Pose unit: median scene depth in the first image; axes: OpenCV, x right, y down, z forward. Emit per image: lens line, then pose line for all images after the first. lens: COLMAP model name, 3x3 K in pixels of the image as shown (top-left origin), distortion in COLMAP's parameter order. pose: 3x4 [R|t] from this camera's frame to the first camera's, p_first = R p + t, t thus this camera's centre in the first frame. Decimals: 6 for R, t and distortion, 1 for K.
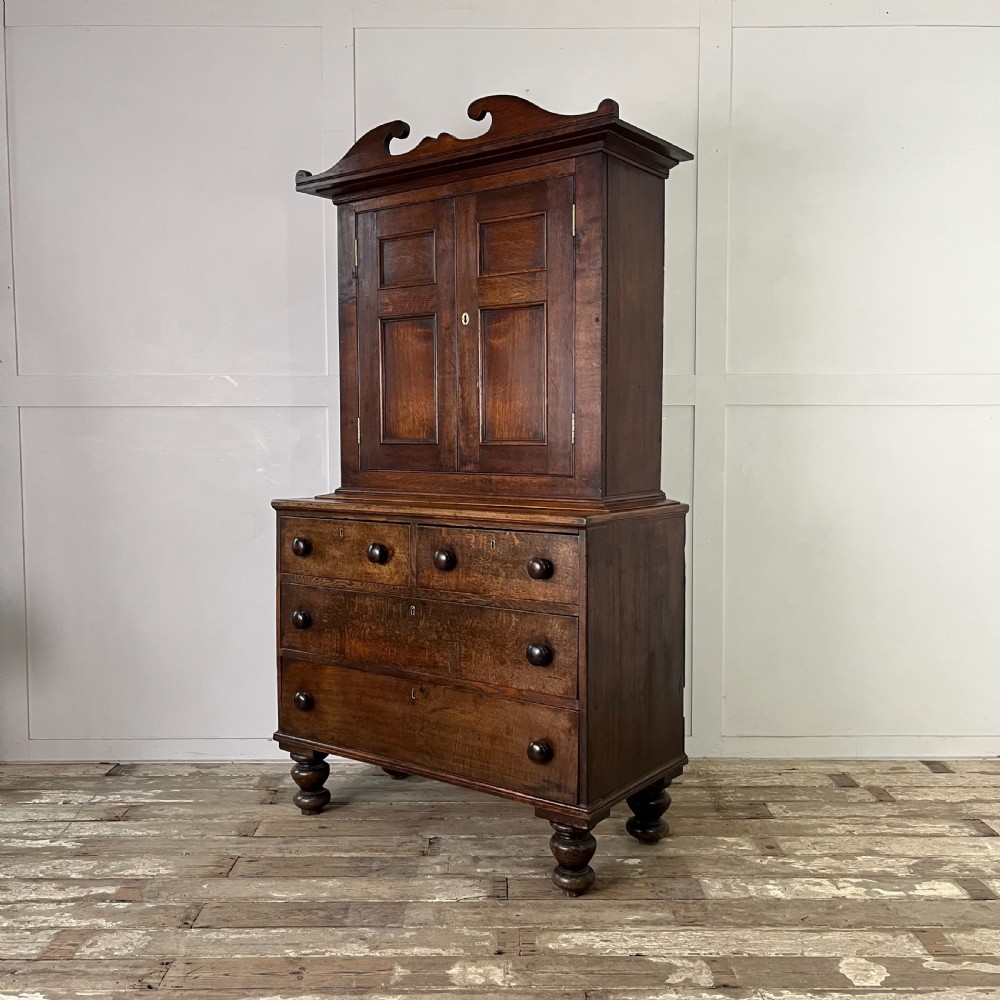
lens RADIAL K [[1016.3, 0, 502.8], [0, 1016.3, 504.3], [0, 0, 1]] dist [0.052192, -0.060889]
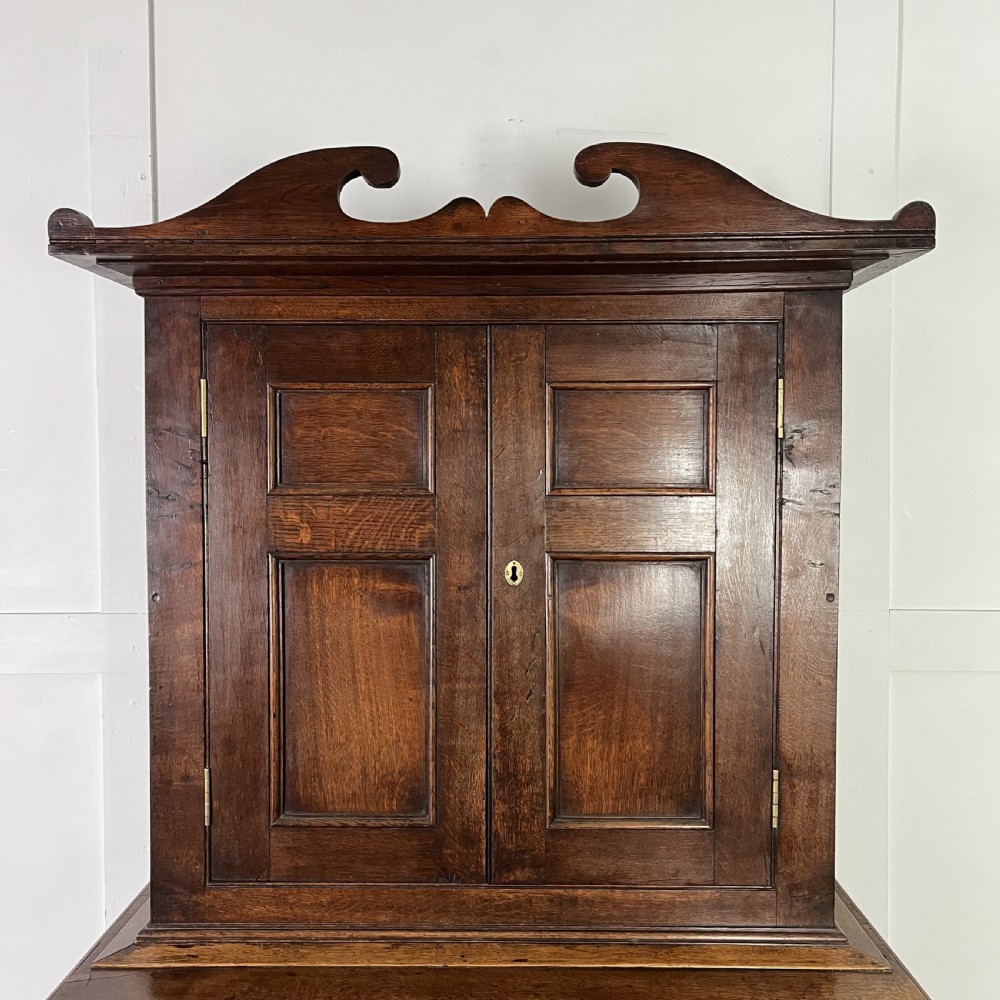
lens RADIAL K [[1016.3, 0, 502.8], [0, 1016.3, 504.3], [0, 0, 1]] dist [0.052192, -0.060889]
pose [[0.816094, -0.021561, 0.577517, -0.320850], [0.039034, 0.999078, -0.017860, -0.206308], [-0.576600, 0.037118, 0.816183, 0.603114]]
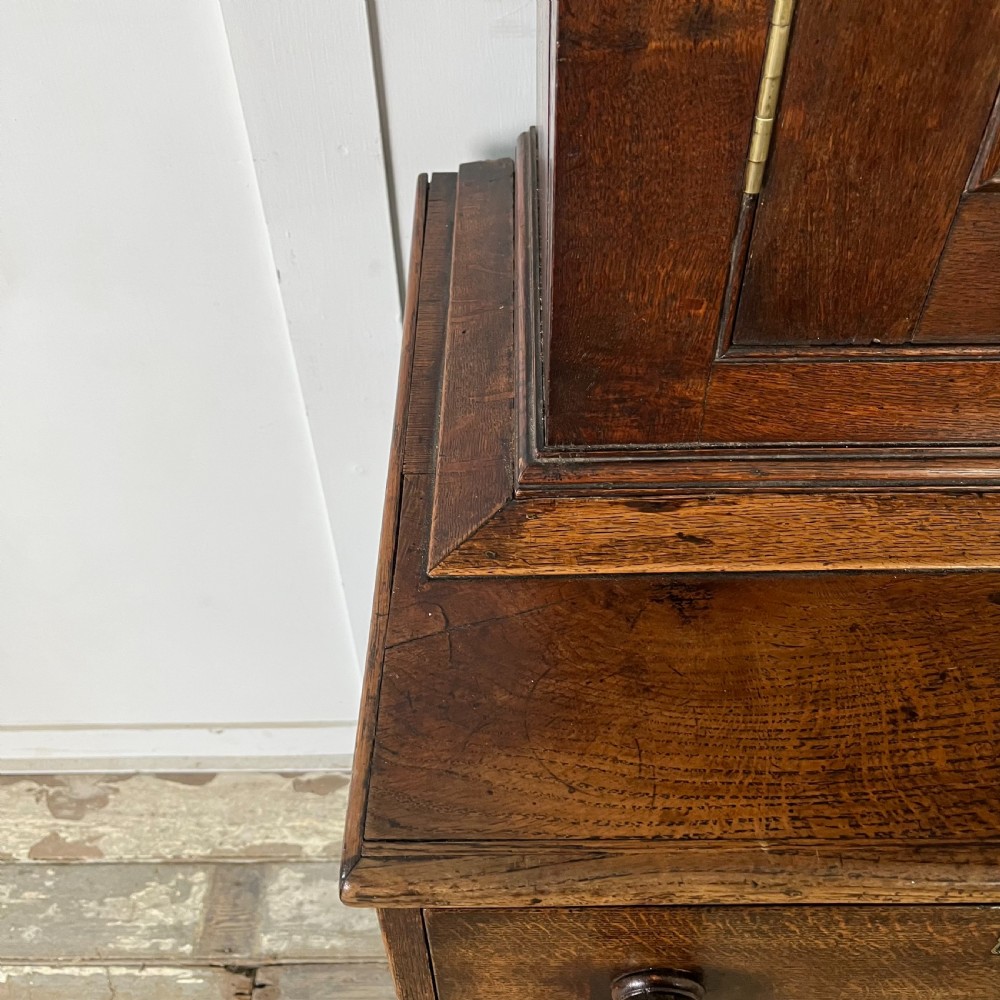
lens RADIAL K [[1016.3, 0, 502.8], [0, 1016.3, 504.3], [0, 0, 1]] dist [0.052192, -0.060889]
pose [[0.806239, -0.439639, 0.395848, -0.258451], [0.055059, 0.721984, 0.689715, -0.134470], [-0.589022, -0.534281, 0.606298, 1.006316]]
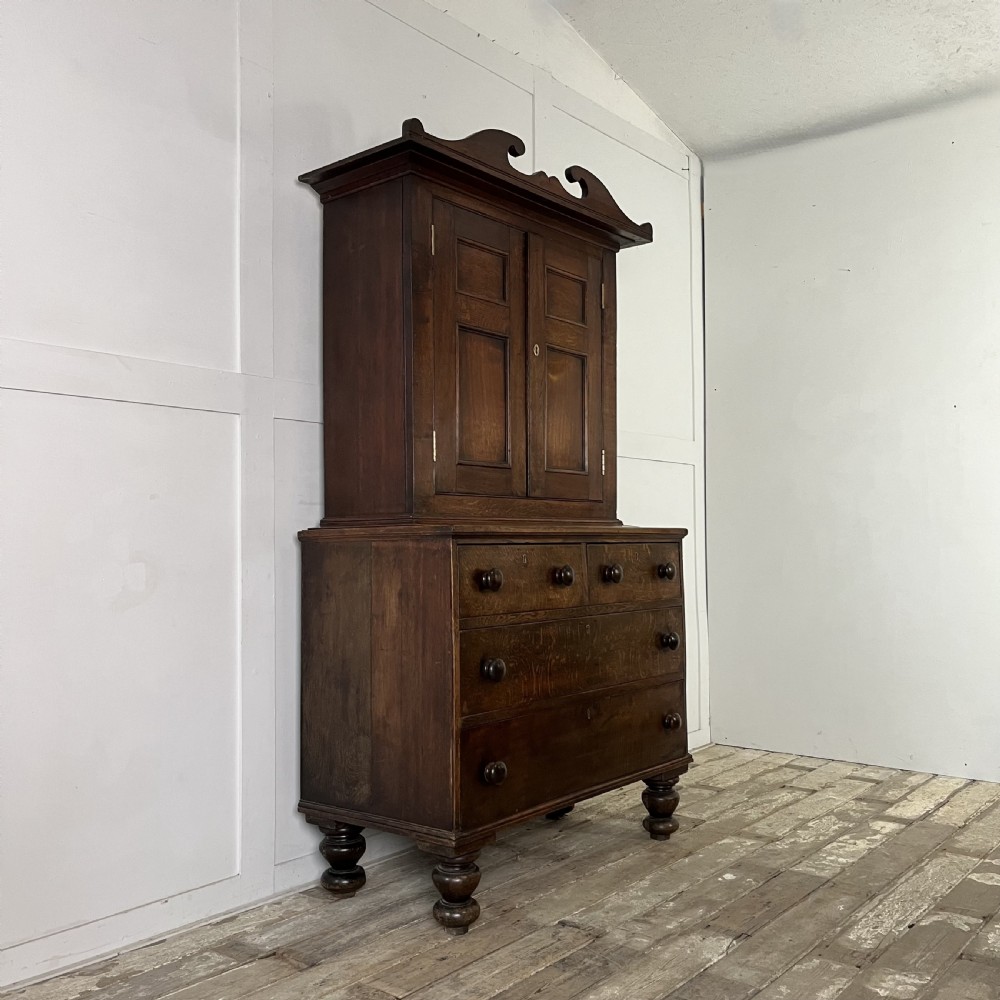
lens RADIAL K [[1016.3, 0, 502.8], [0, 1016.3, 504.3], [0, 0, 1]] dist [0.052192, -0.060889]
pose [[0.049085, 0.040973, 0.997954, -1.067895], [0.076525, 0.996067, -0.044659, 0.019042], [-0.995859, 0.078560, 0.045757, 0.995404]]
